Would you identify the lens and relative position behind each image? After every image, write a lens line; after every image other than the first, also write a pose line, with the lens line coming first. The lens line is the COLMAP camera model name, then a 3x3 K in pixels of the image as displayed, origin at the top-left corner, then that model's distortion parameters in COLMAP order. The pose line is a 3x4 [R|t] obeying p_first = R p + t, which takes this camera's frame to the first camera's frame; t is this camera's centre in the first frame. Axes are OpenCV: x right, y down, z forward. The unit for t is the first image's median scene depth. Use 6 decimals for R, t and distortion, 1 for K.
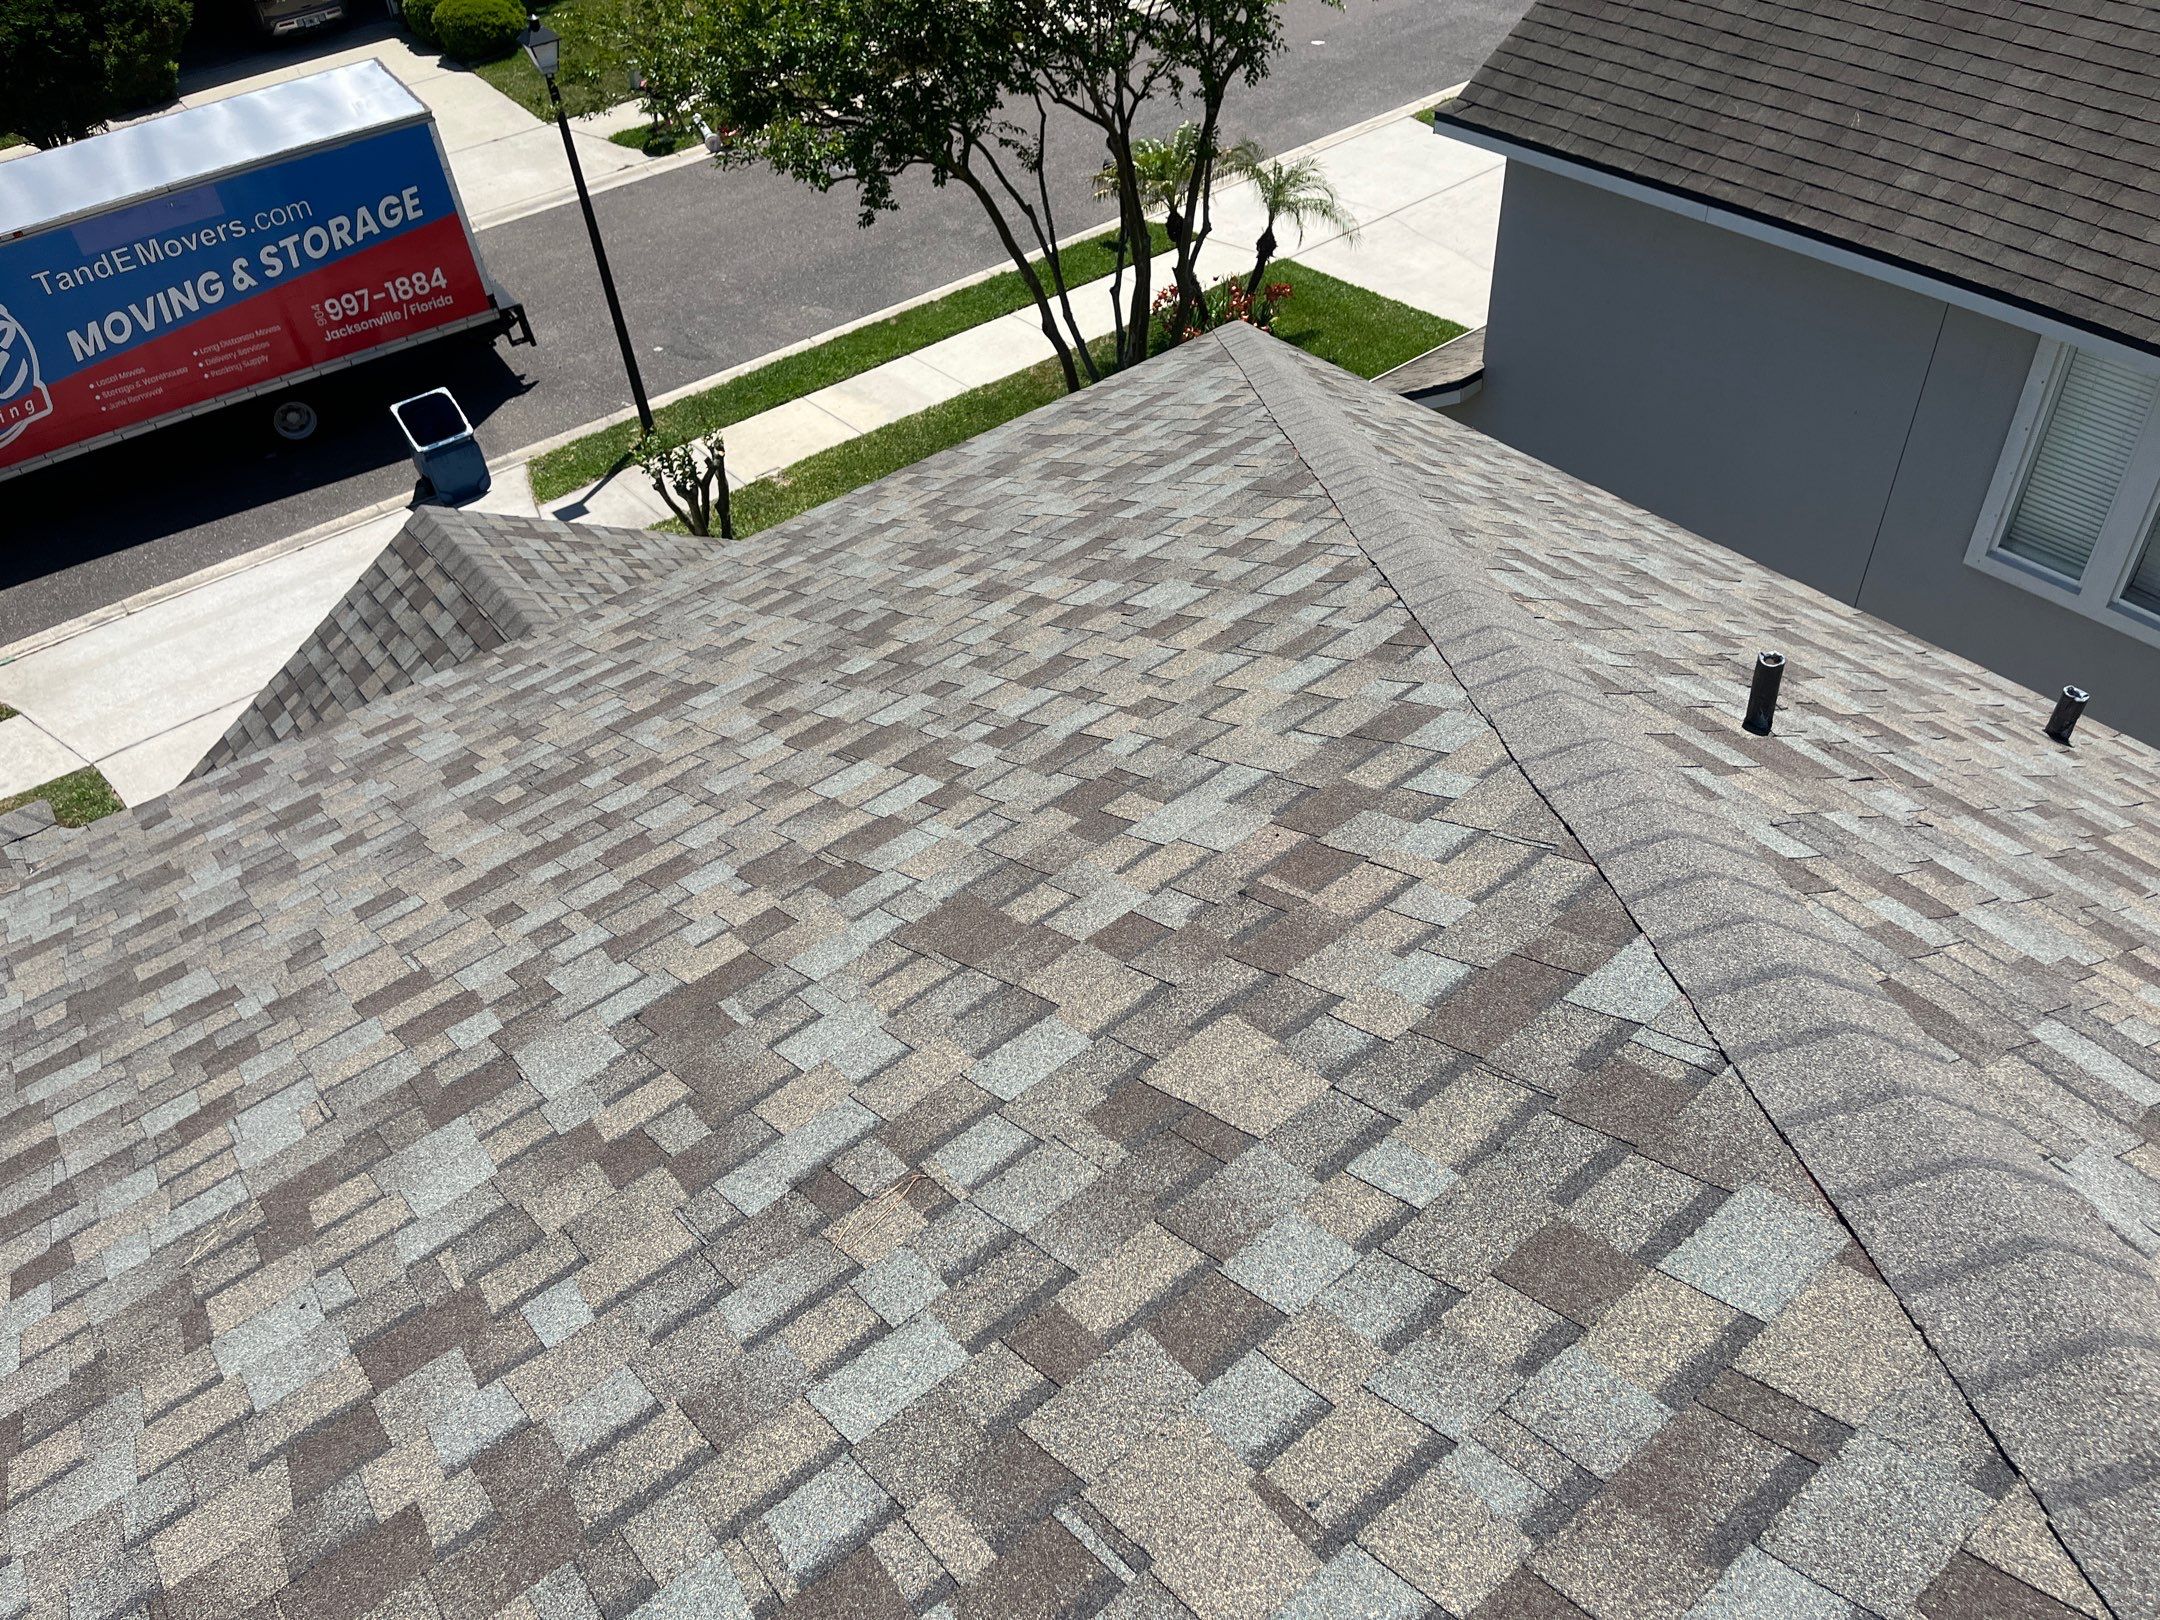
lens RADIAL K [[1632.4, 0, 1080.0], [0, 1632.4, 810.0], [0, 0, 1]] dist [0.048341, -0.068545]
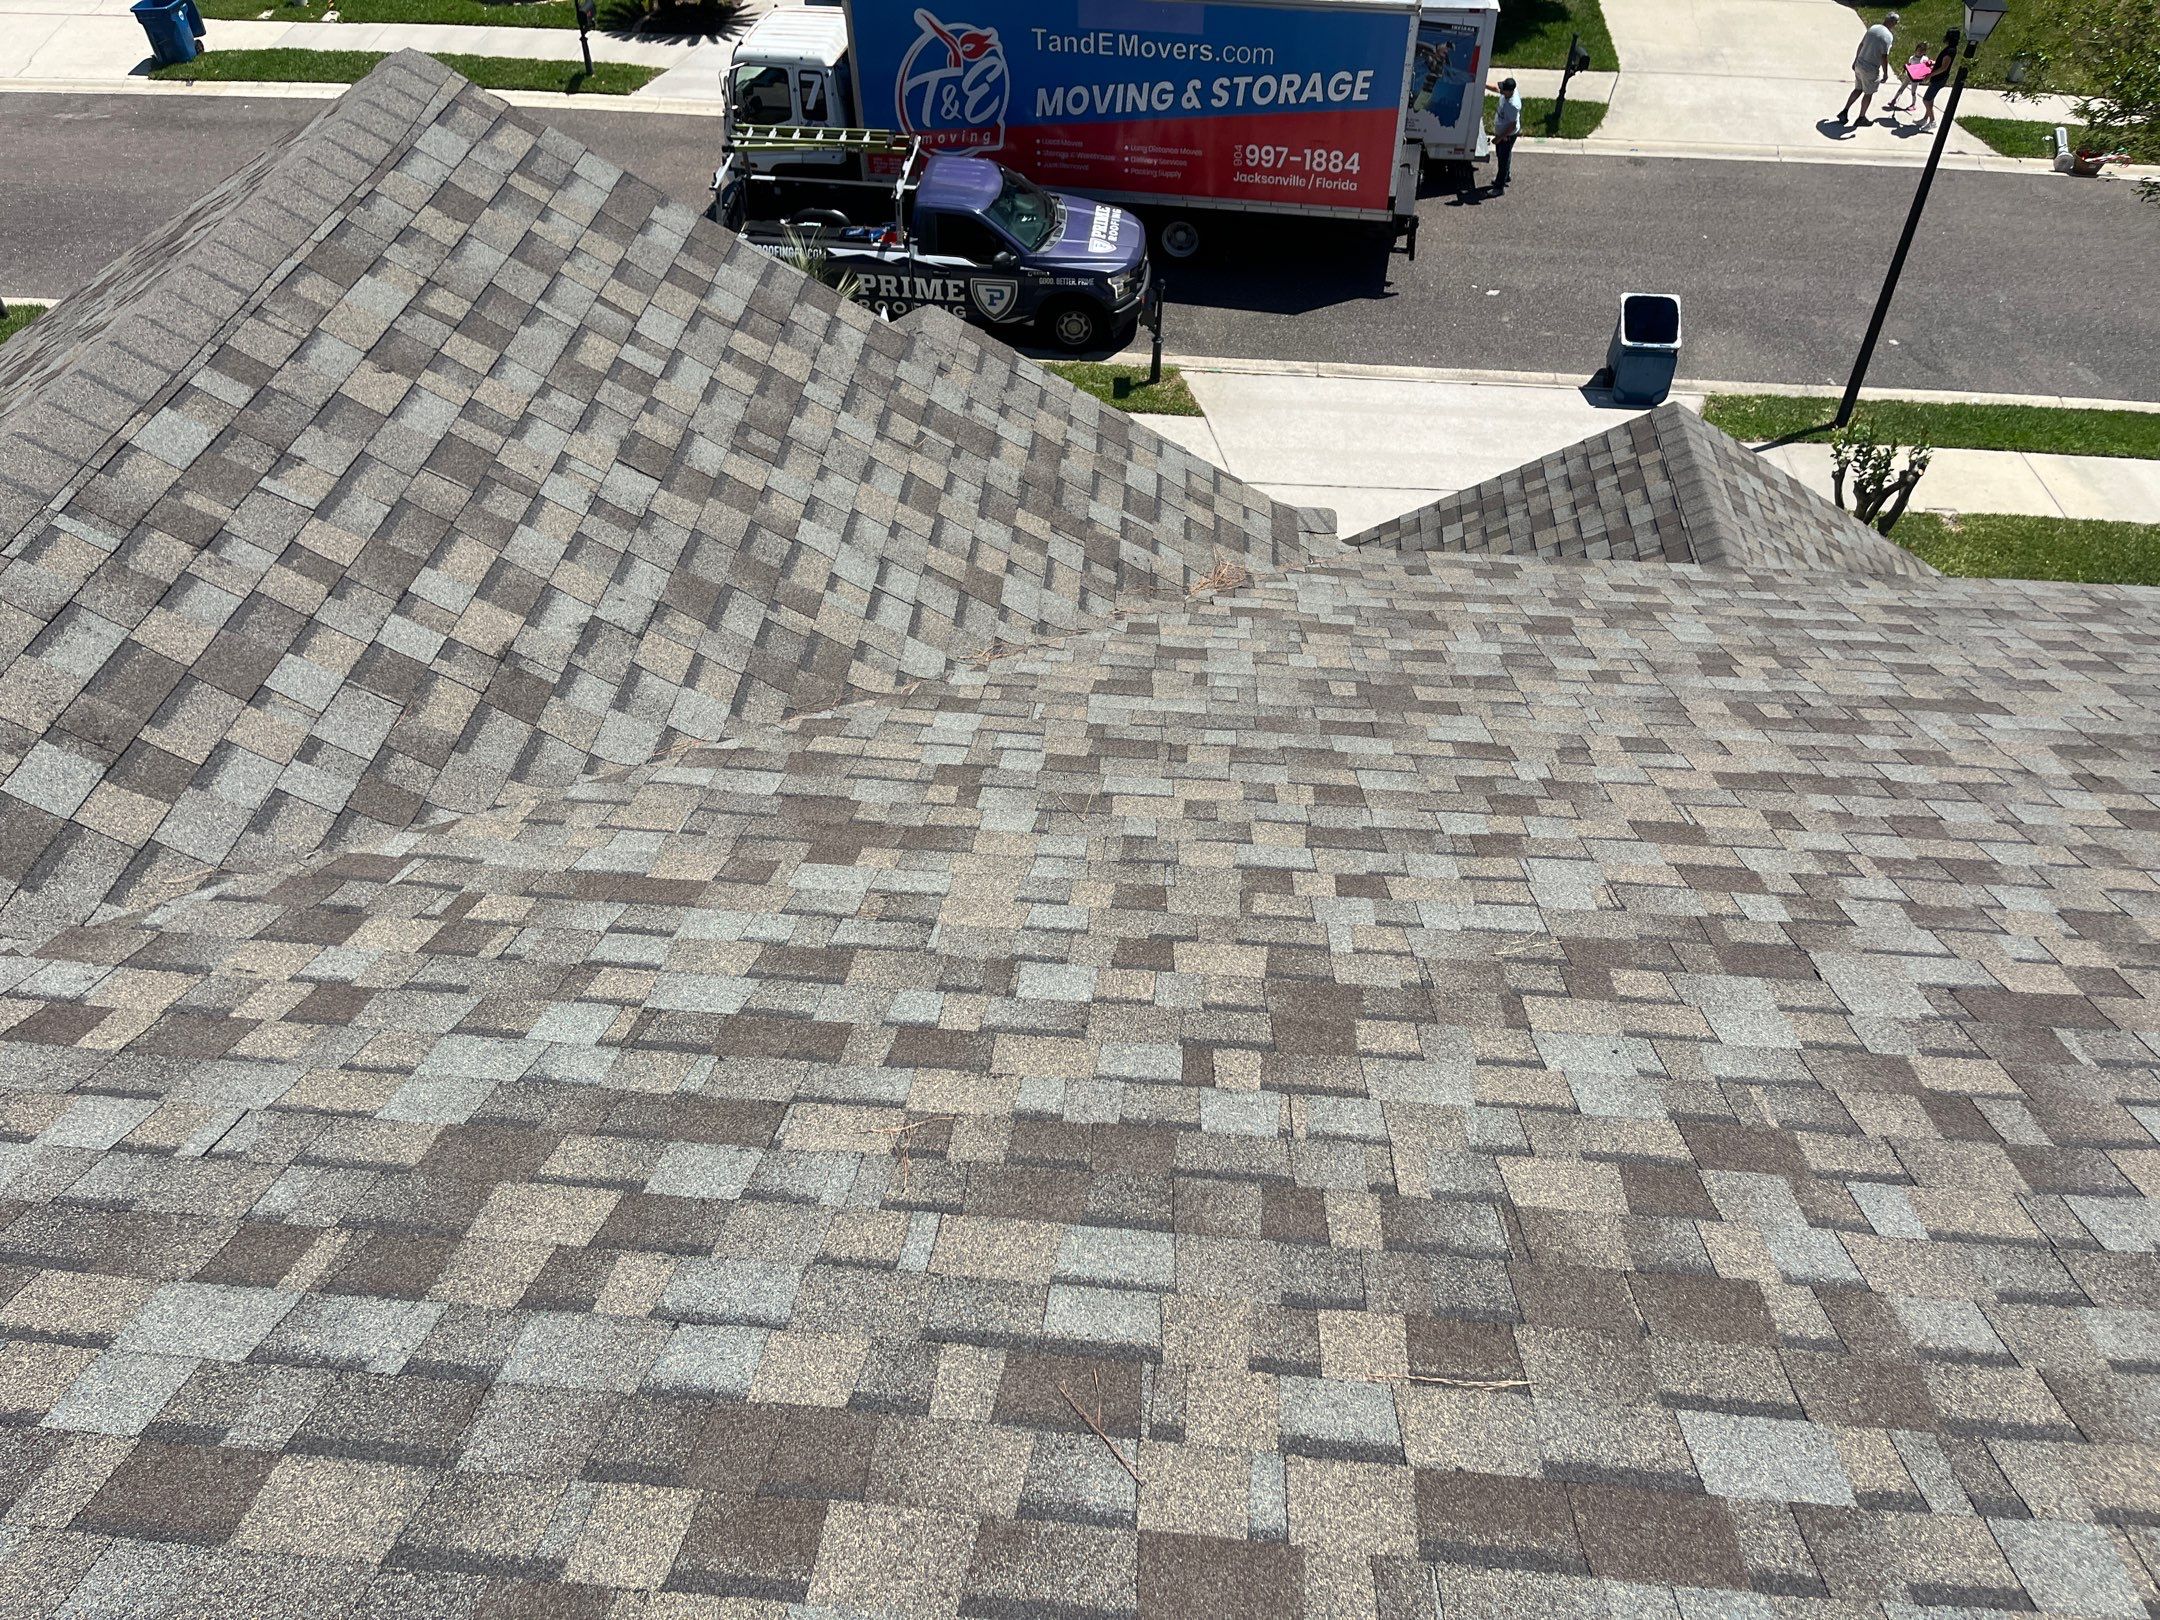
lens RADIAL K [[1632.4, 0, 1080.0], [0, 1632.4, 810.0], [0, 0, 1]] dist [0.048341, -0.068545]
pose [[0.732830, 0.516812, -0.442567, -0.092163], [-0.498065, 0.850598, 0.168567, 0.043343], [0.463564, 0.096896, 0.880749, -0.044610]]
